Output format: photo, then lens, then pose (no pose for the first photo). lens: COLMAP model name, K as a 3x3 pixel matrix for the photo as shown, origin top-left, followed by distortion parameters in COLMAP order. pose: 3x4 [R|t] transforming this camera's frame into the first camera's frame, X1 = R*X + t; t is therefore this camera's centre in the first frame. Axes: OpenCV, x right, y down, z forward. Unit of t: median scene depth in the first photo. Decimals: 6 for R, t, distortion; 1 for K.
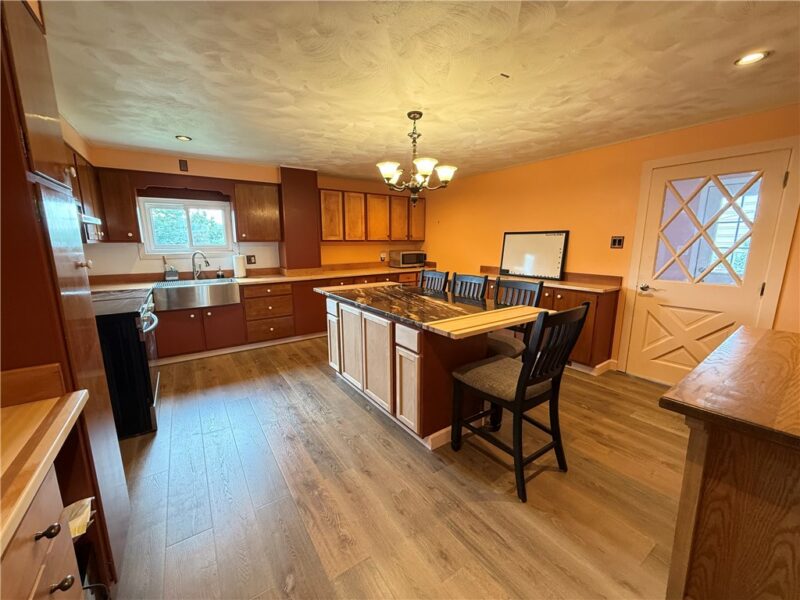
lens RADIAL K [[318.3, 0, 396.5], [0, 318.3, 299.0], [0, 0, 1]] dist [-0.001755, -0.000230]
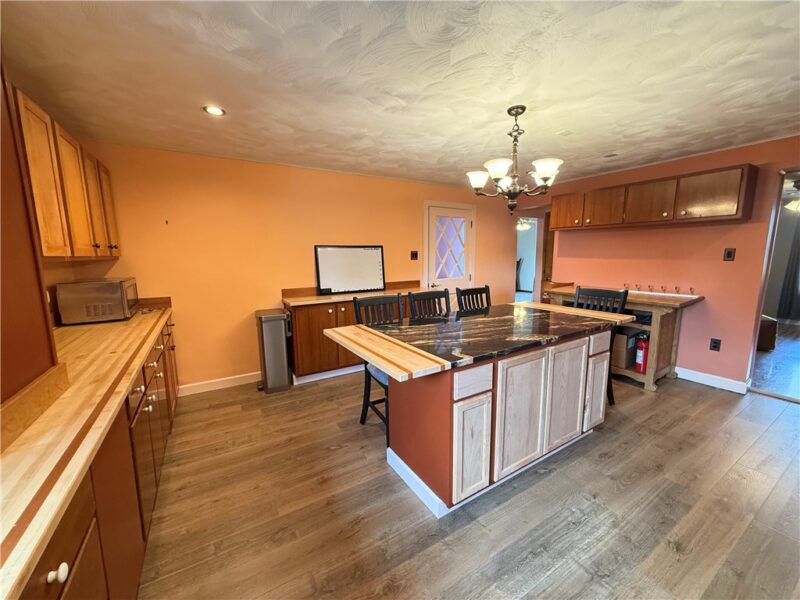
lens RADIAL K [[318.3, 0, 396.5], [0, 318.3, 299.0], [0, 0, 1]] dist [-0.001755, -0.000230]
pose [[0.052488, -0.139353, 0.988851, -0.598723], [0.190709, 0.973390, 0.127052, -0.165517], [-0.980242, 0.181914, 0.077667, 0.901853]]
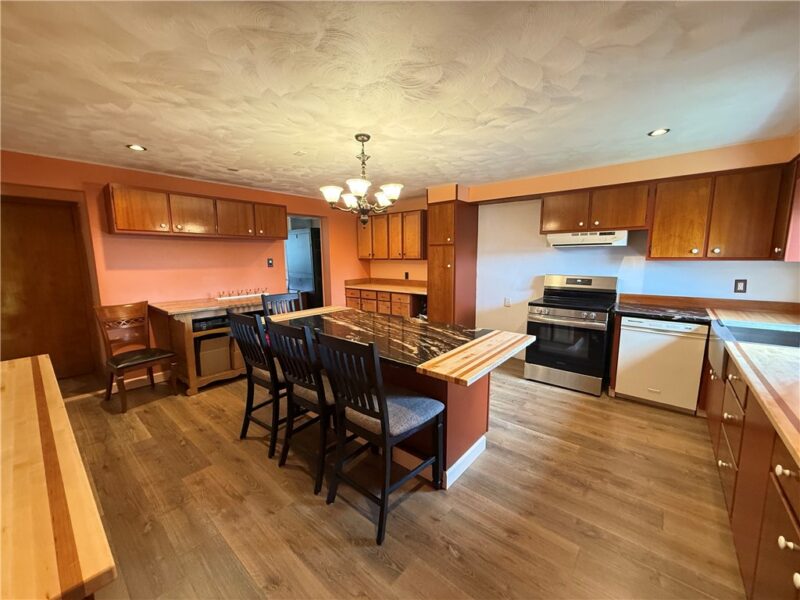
lens RADIAL K [[316.7, 0, 398.1], [0, 316.7, 300.6], [0, 0, 1]] dist [0.001017, 0.000008]
pose [[-0.962612, 0.048083, -0.266584, 0.159812], [-0.038355, 0.950012, 0.309848, -0.270179], [0.268156, 0.308488, -0.912649, 1.396597]]
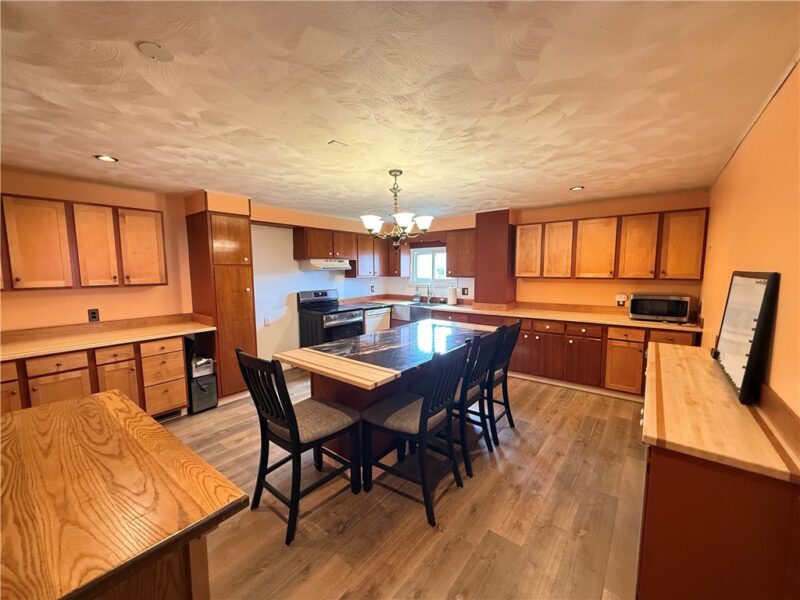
lens RADIAL K [[316.7, 0, 398.1], [0, 316.7, 300.6], [0, 0, 1]] dist [0.001017, 0.000008]
pose [[0.294123, 0.096882, -0.950845, 0.763328], [-0.165718, 0.984950, 0.049096, -0.131757], [0.941291, 0.143132, 0.305751, 0.493081]]
